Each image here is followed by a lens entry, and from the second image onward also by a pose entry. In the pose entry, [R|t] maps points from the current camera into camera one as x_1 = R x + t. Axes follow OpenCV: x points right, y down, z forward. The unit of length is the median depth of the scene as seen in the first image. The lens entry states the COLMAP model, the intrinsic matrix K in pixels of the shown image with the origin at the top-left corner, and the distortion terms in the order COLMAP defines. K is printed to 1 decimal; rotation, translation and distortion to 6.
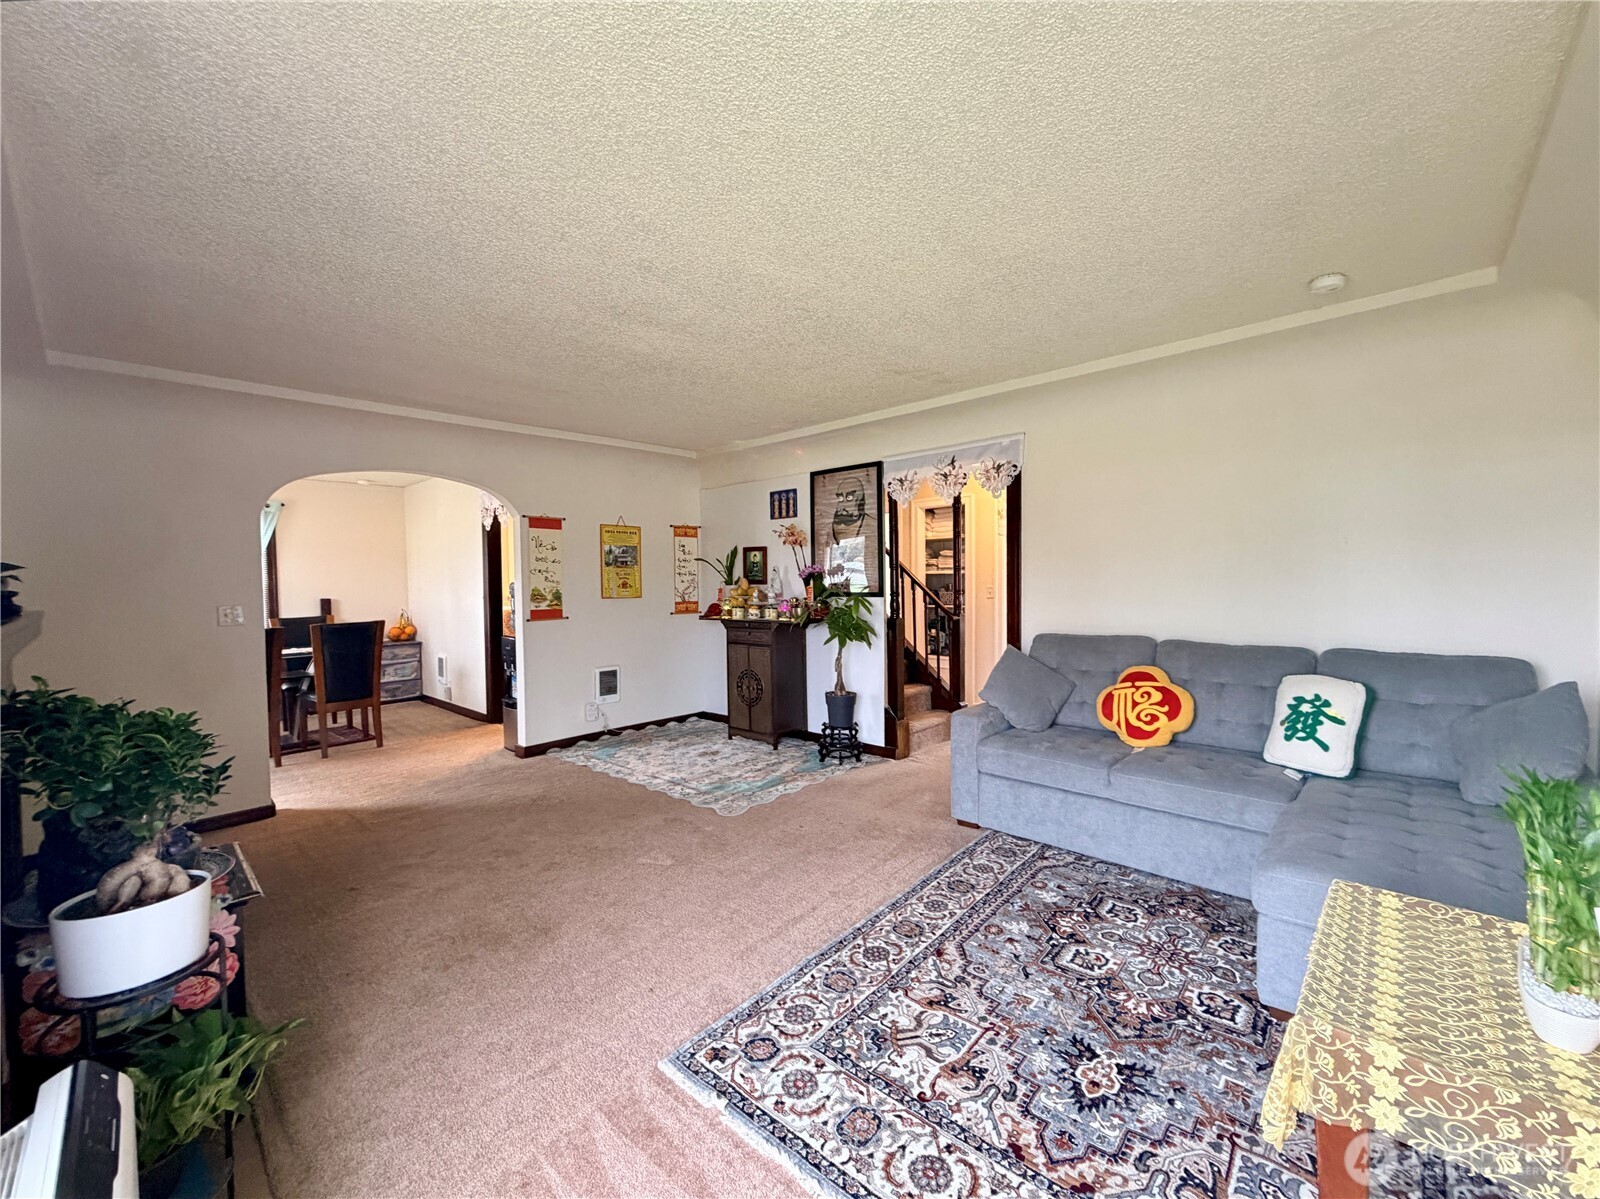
lens RADIAL K [[649.4, 0, 794.2], [0, 649.4, 599.7], [0, 0, 1]] dist [-0.001185, -0.000413]
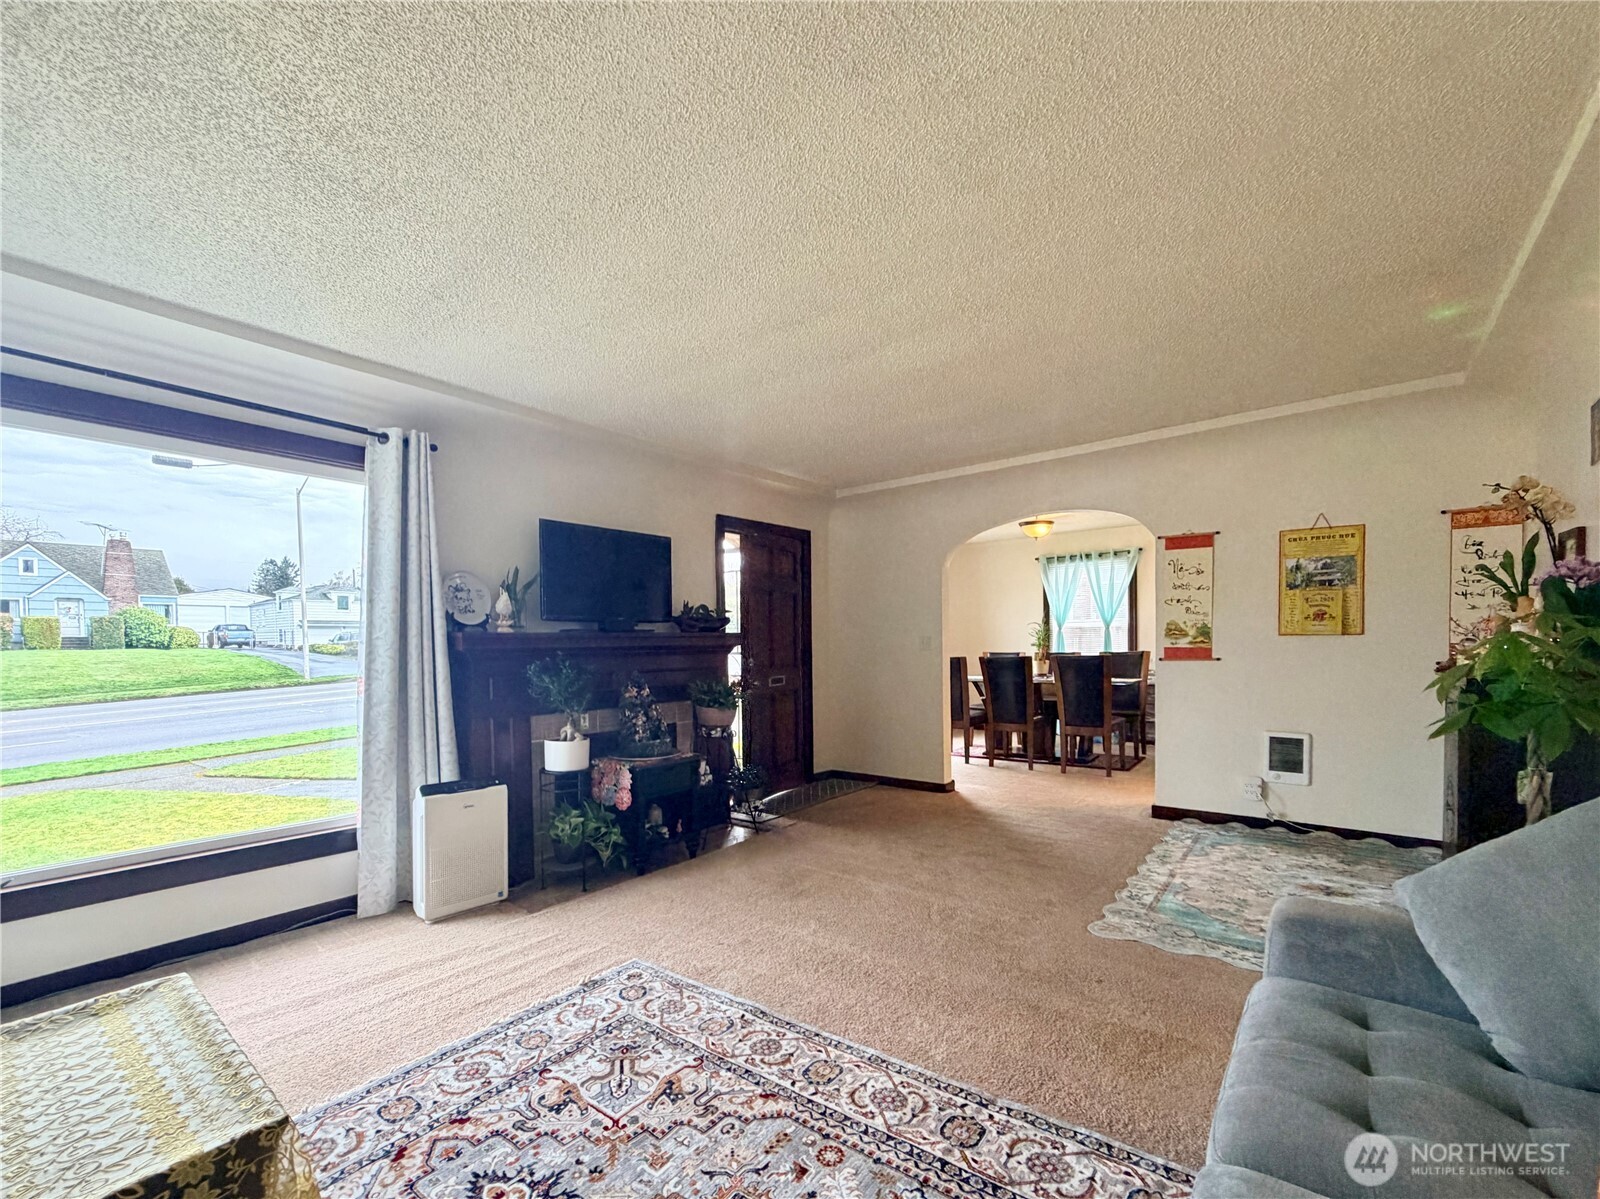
lens RADIAL K [[697.9, 0, 797.0], [0, 697.9, 665.7], [0, 0, 1]] dist [-0.000471, -0.000292]
pose [[0.076336, 0.049895, -0.995833, 1.001563], [-0.018136, 0.998651, 0.048646, 0.008875], [0.996917, 0.014347, 0.077138, 0.963123]]
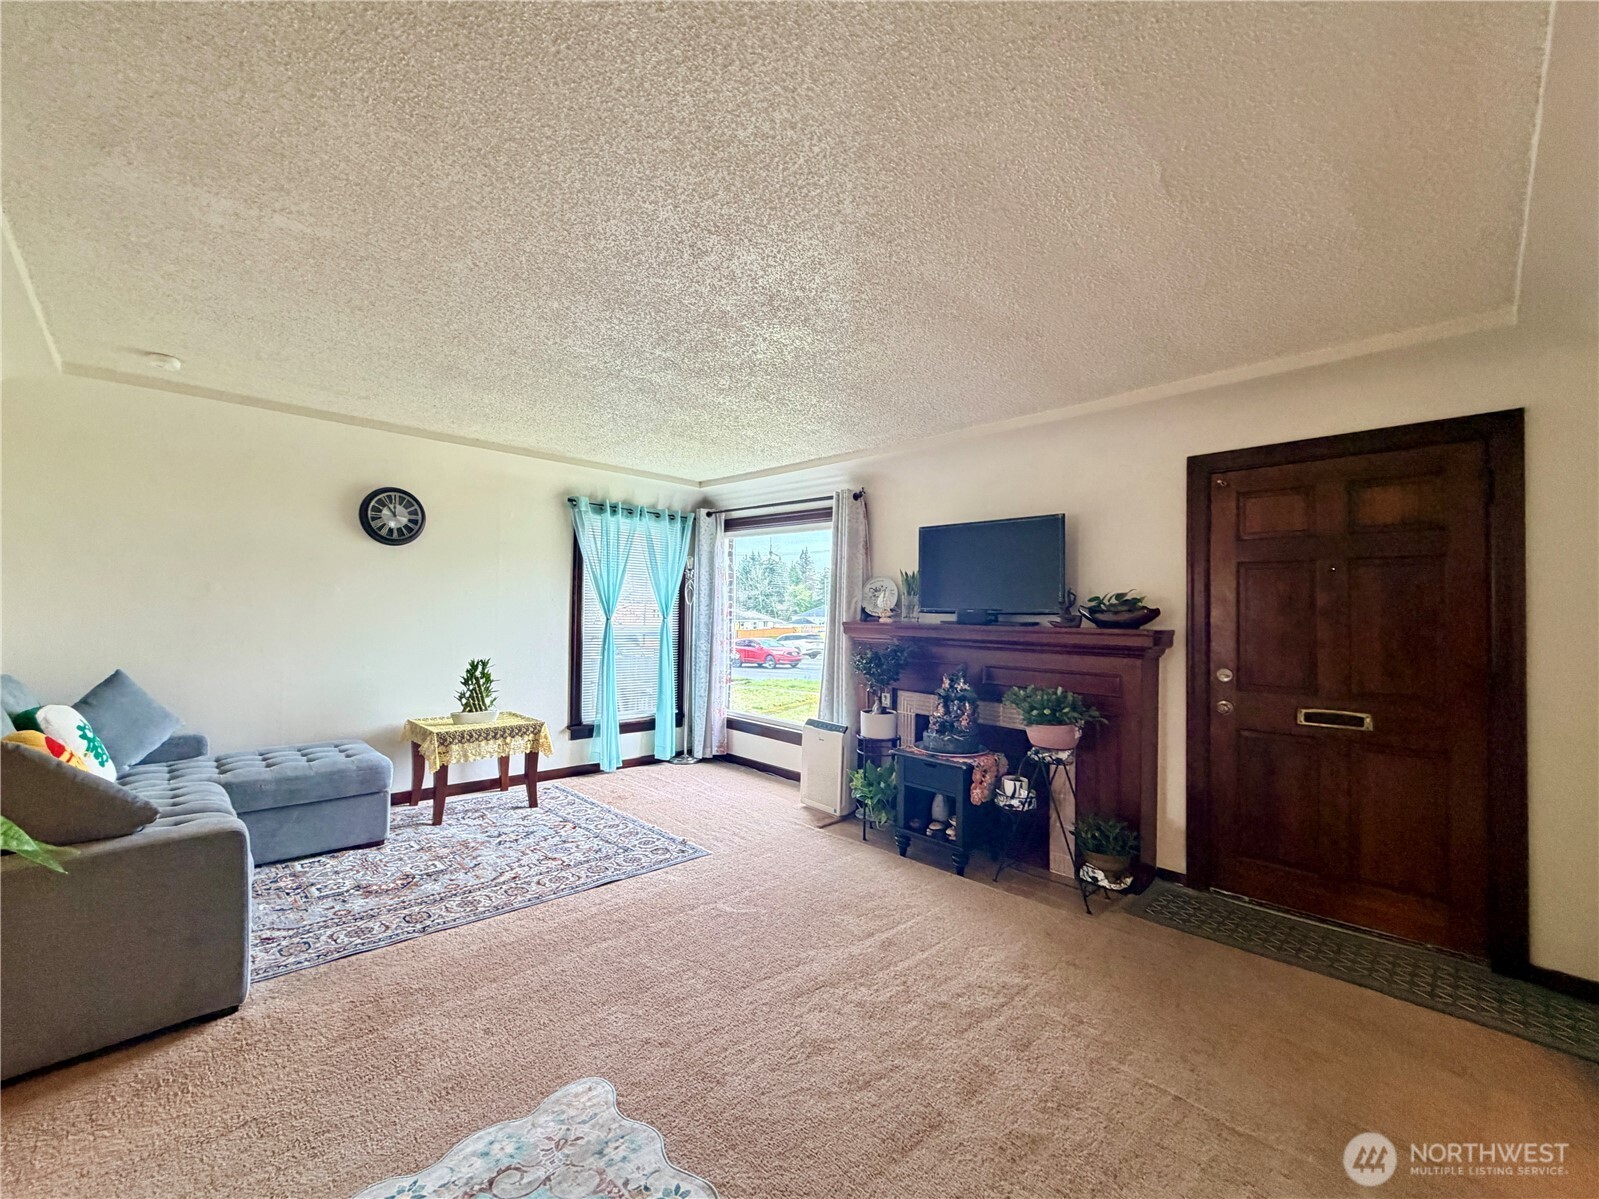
lens RADIAL K [[658.7, 0, 790.6], [0, 658.7, 598.6], [0, 0, 1]] dist [0.000036, -0.000033]
pose [[-0.998461, 0.000285, 0.055454, -0.442242], [0.000920, 0.999934, 0.011419, -0.067141], [-0.055447, 0.011453, -0.998396, 2.361468]]
